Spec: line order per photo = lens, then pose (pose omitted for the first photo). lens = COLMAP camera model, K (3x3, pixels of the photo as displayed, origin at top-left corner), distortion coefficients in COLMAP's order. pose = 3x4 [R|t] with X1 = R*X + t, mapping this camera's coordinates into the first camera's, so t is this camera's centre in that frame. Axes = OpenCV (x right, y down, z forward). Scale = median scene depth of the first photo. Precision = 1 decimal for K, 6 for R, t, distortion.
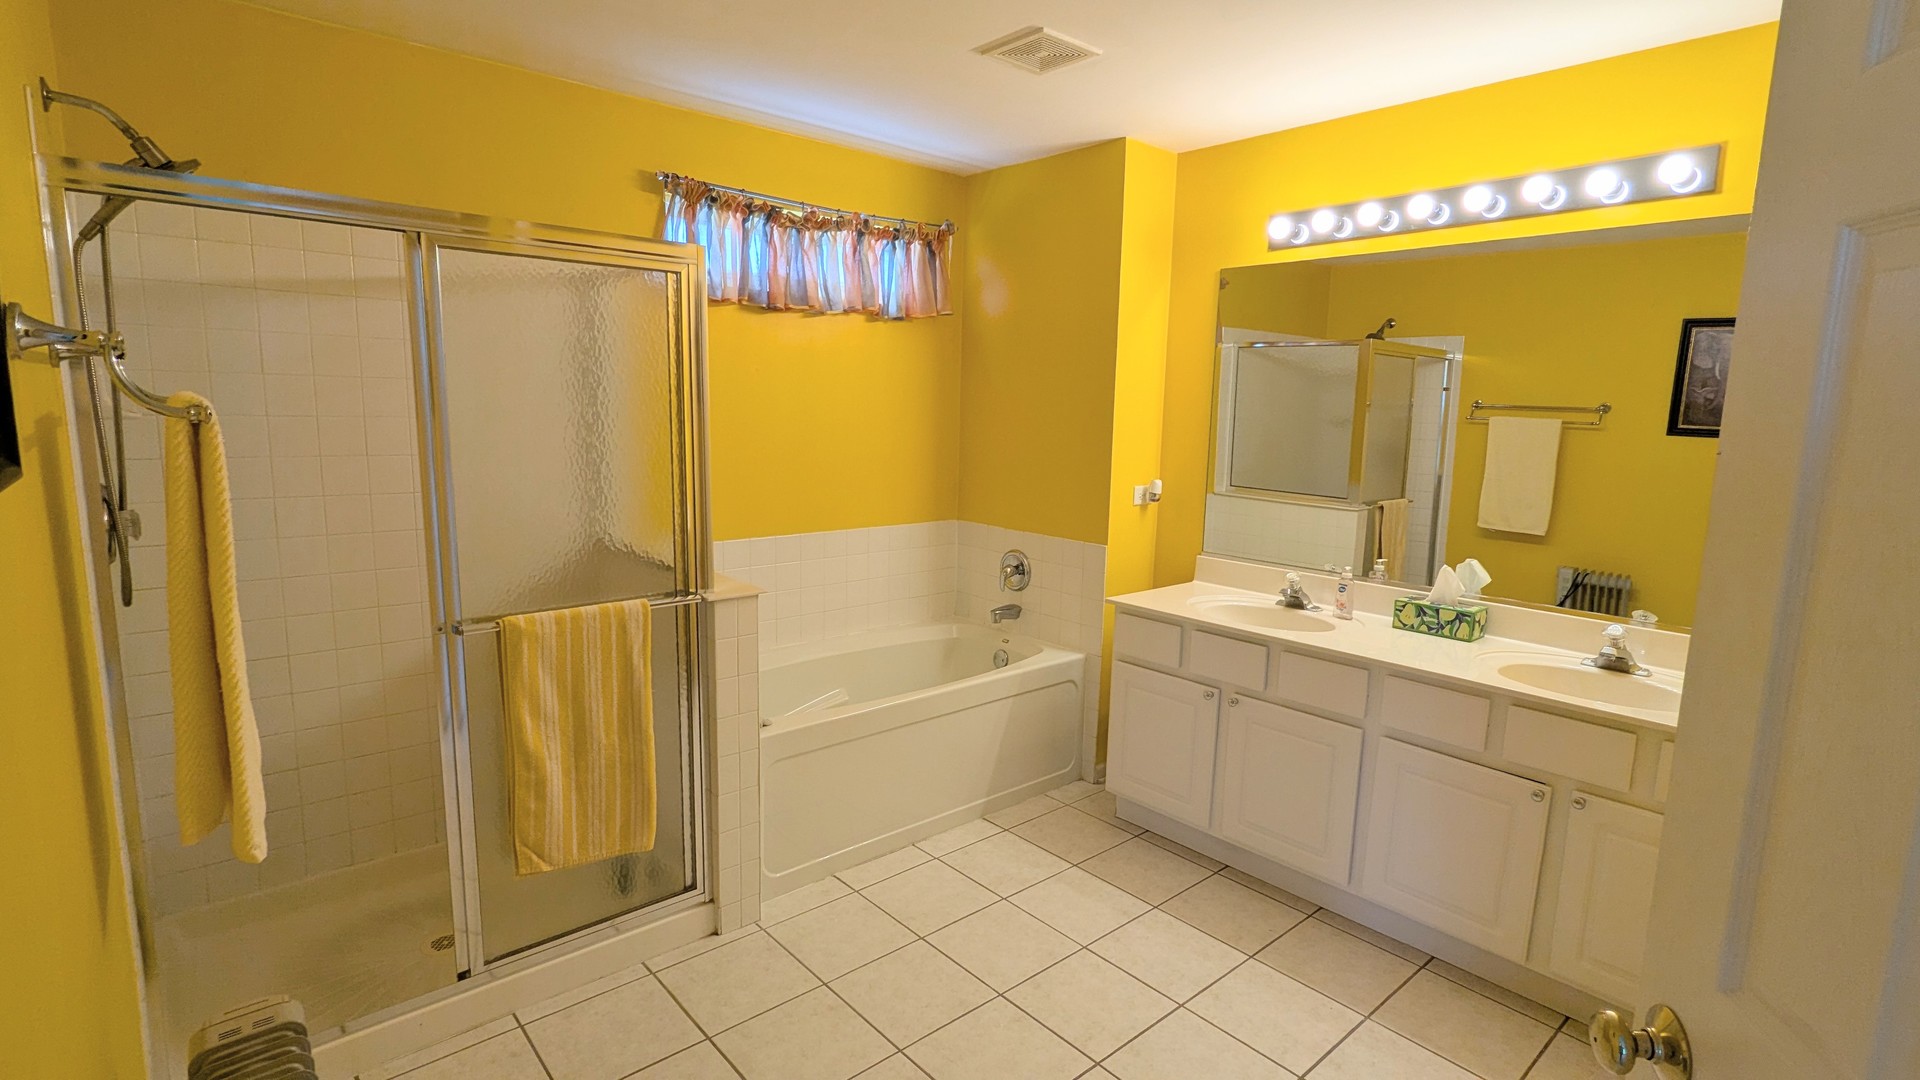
lens RADIAL K [[908.9, 0, 967.7], [0, 908.9, 539.2], [0, 0, 1]] dist [0.000899, -0.001645]
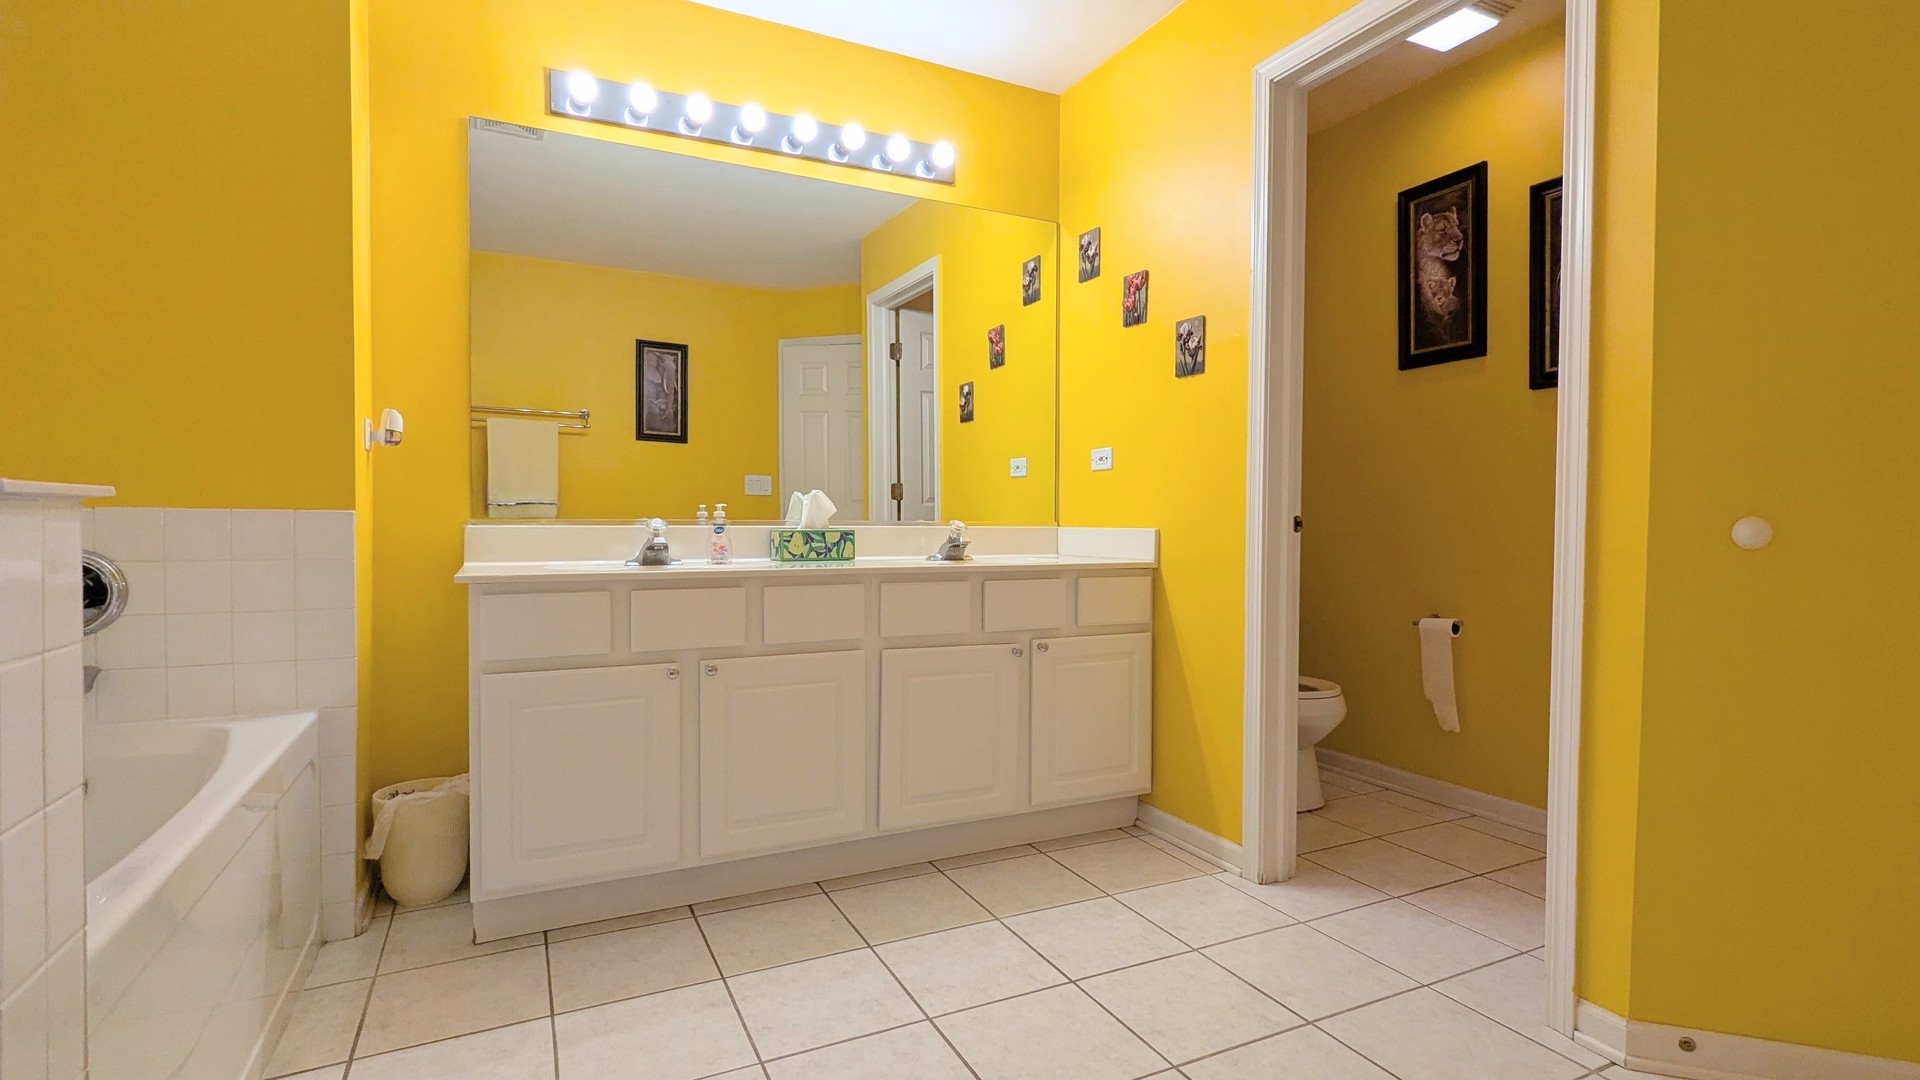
lens RADIAL K [[908.9, 0, 960.7], [0, 908.9, 543.6], [0, 0, 1]] dist [0.000899, -0.001645]
pose [[0.271196, -0.056894, 0.960841, -0.373098], [0.146404, 0.989075, 0.017244, 0.090305], [-0.951325, 0.135995, 0.276563, 0.570038]]
